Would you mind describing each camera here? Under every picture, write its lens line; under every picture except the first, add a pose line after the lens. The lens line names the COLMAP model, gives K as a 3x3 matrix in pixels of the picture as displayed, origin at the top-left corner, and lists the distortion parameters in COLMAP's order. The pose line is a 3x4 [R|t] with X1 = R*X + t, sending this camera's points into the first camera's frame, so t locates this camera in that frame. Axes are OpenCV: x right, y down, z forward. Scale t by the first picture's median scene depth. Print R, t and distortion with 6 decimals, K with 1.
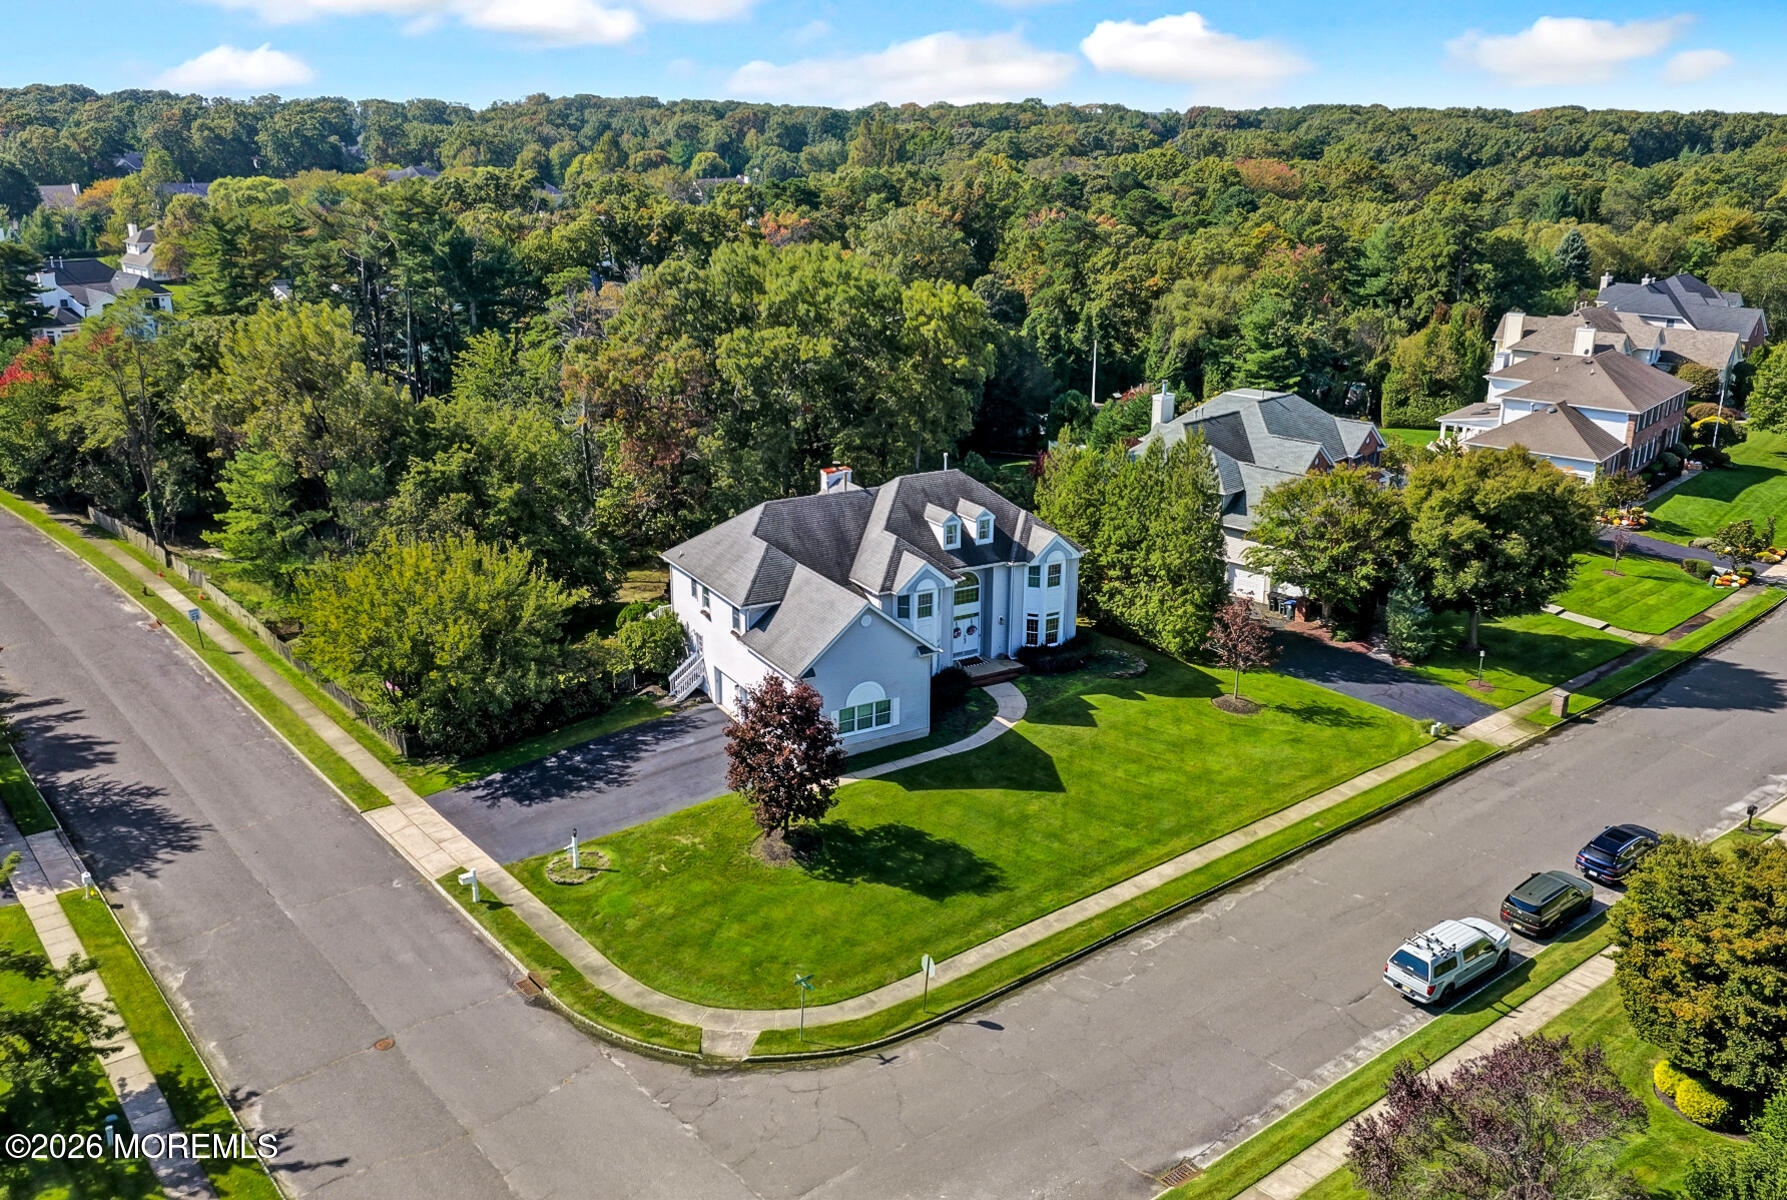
lens RADIAL K [[1486.0, 0, 893.5], [0, 1486.0, 600.0], [0, 0, 1]] dist [-0.003386, 0.014400]
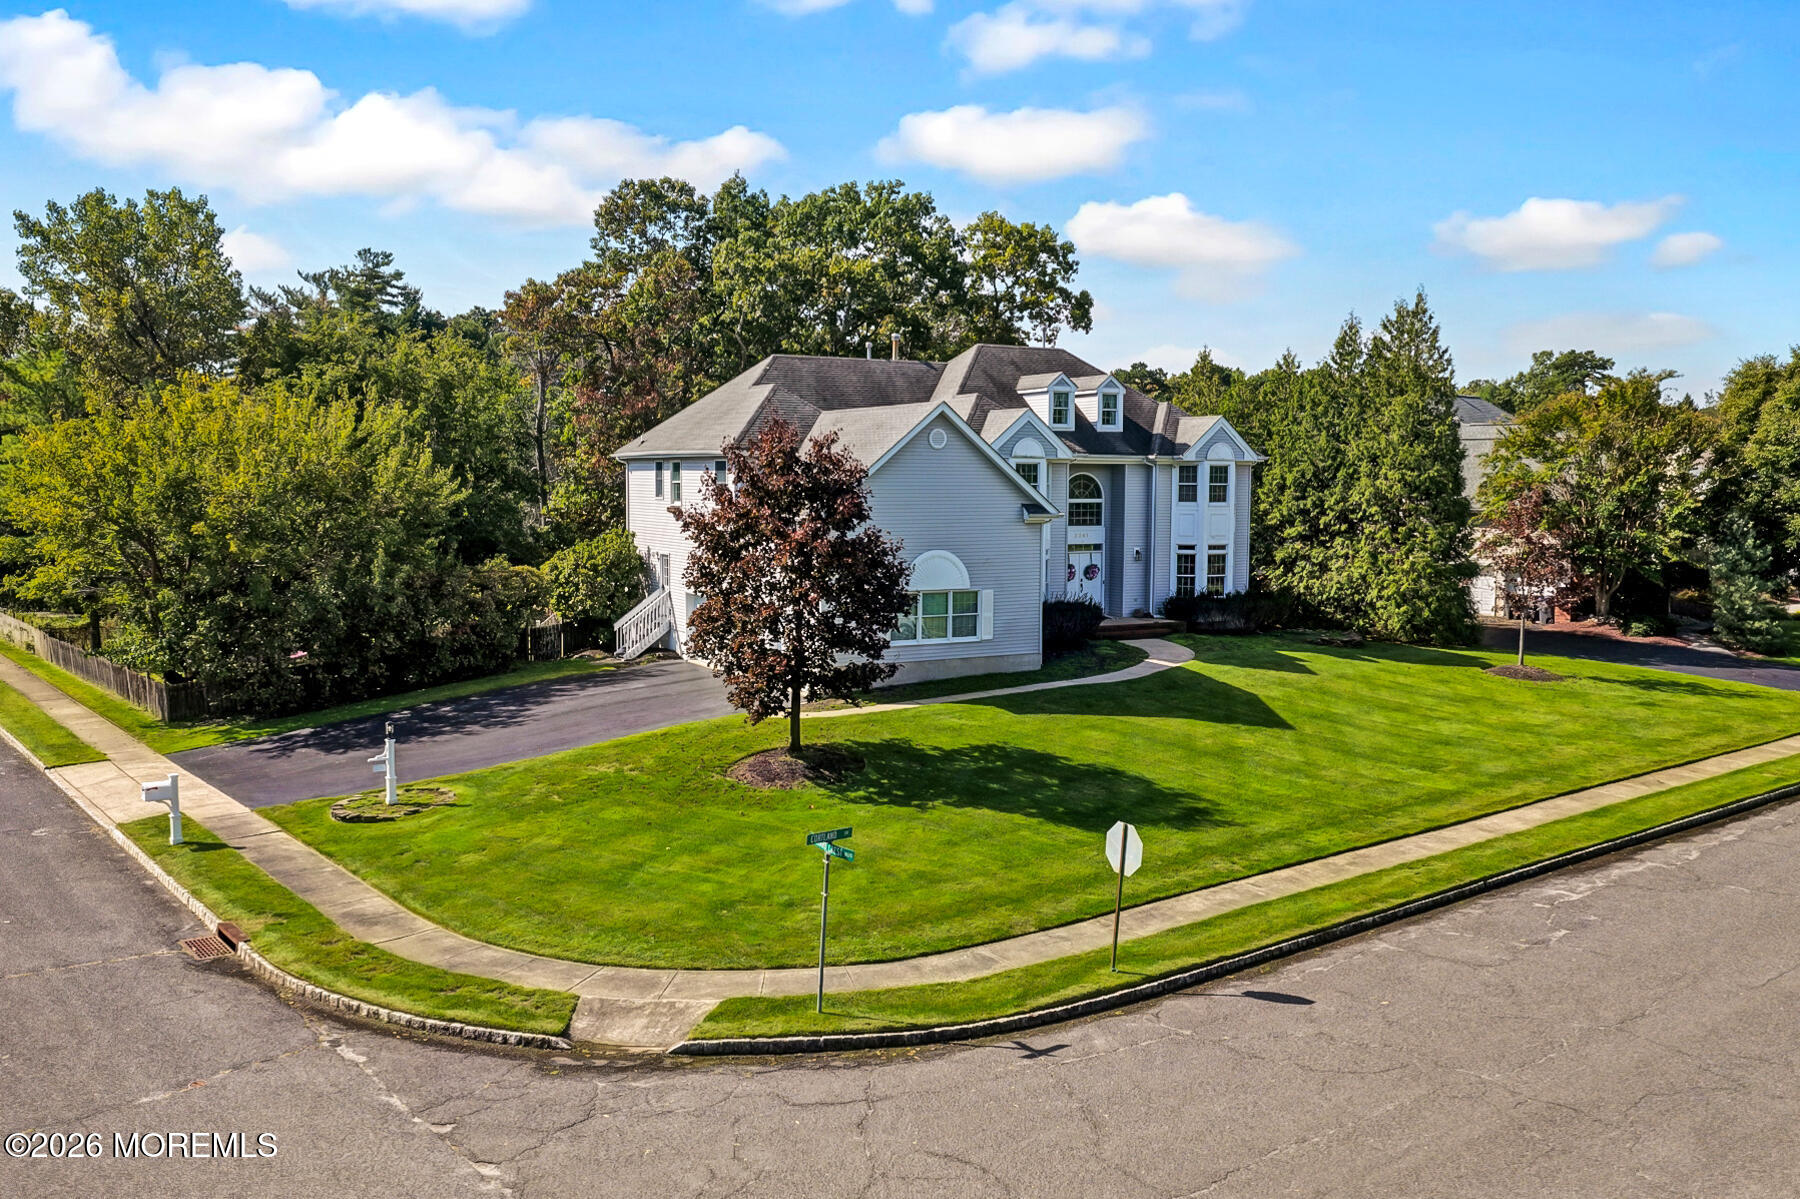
lens RADIAL K [[1492.4, 0, 894.3], [0, 1492.4, 600.6], [0, 0, 1]] dist [0.001355, -0.005093]
pose [[0.999899, -0.000136, -0.014203, -0.023221], [-0.003114, 0.973524, -0.228563, 0.179112], [0.013858, 0.228584, 0.973426, 0.372701]]
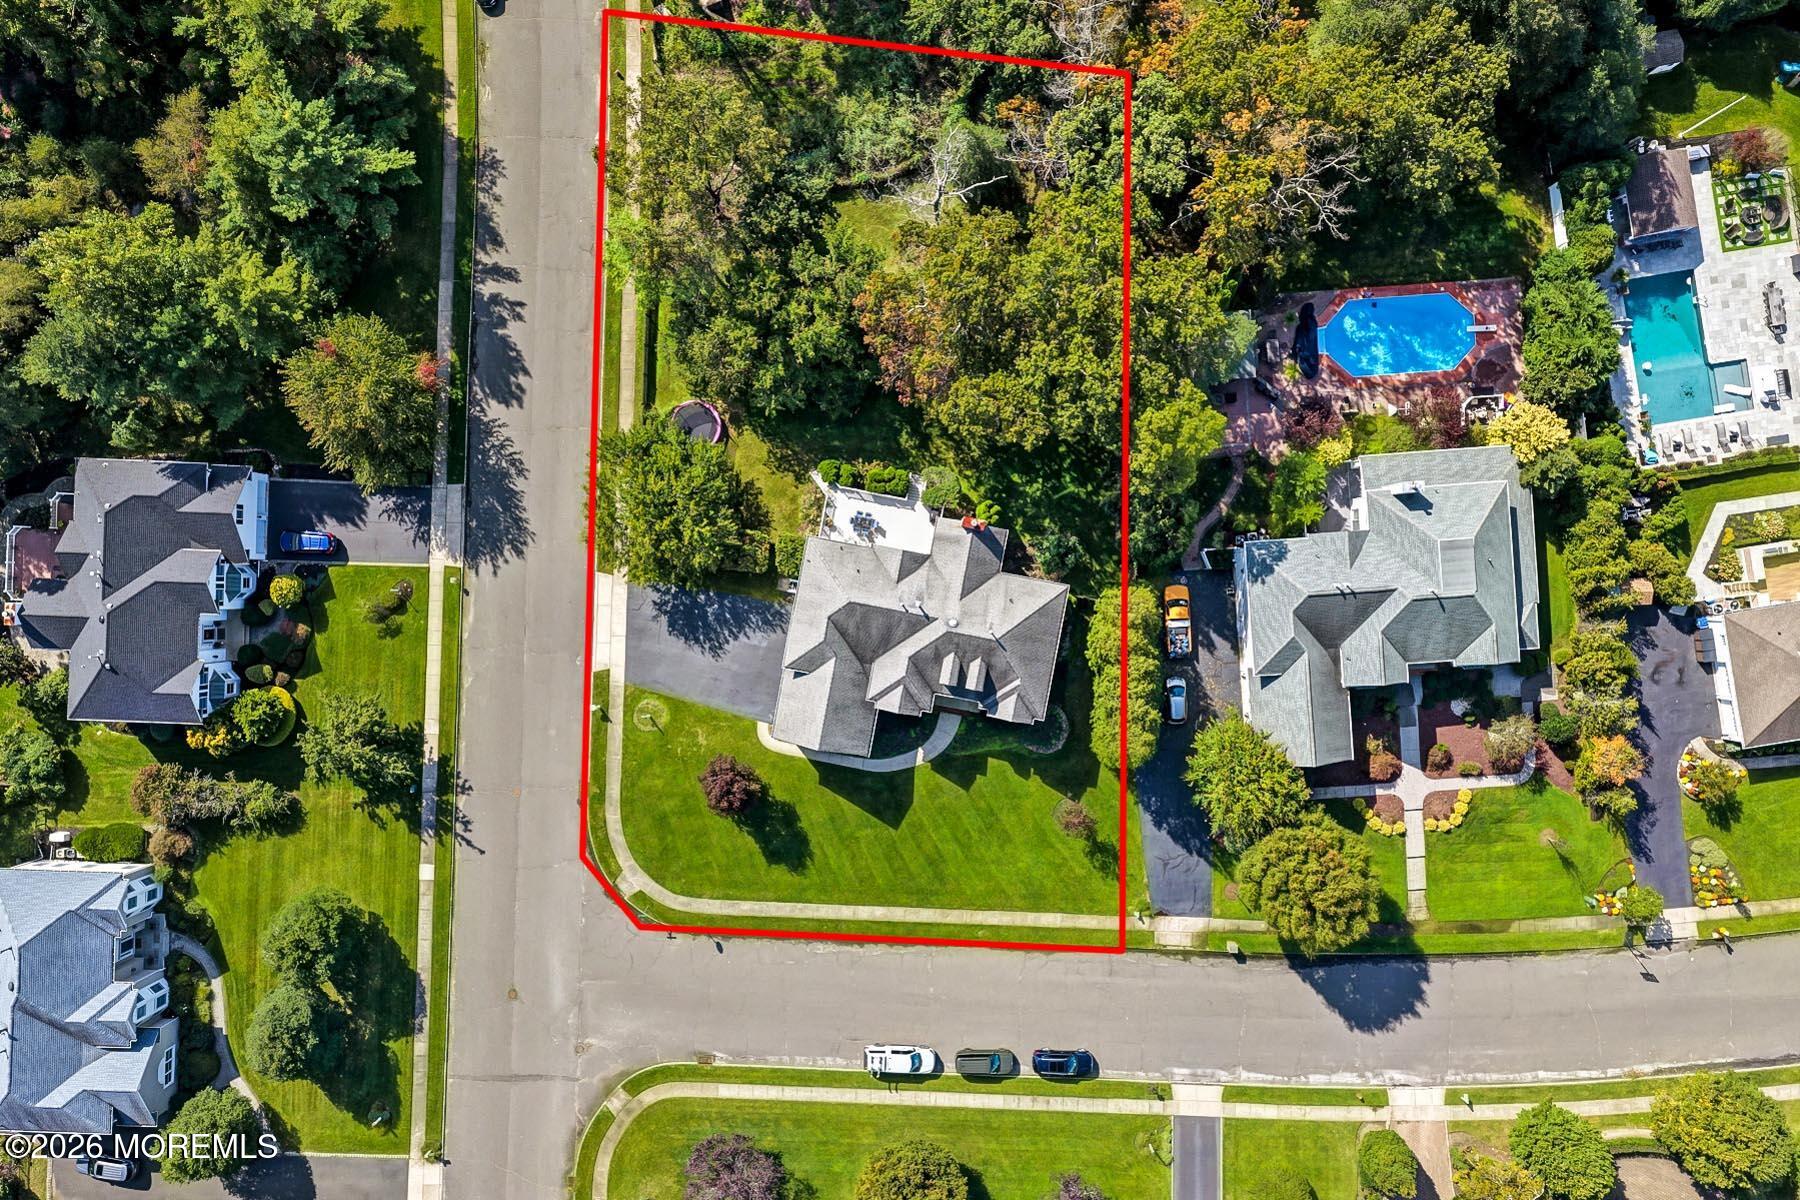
lens RADIAL K [[1492.4, 0, 894.3], [0, 1492.4, 601.1], [0, 0, 1]] dist [0.001355, -0.005093]
pose [[0.757379, 0.652973, 0.001937, -0.056403], [-0.192957, 0.220973, 0.956001, -1.404216], [0.623815, -0.724429, 0.293356, 0.573699]]
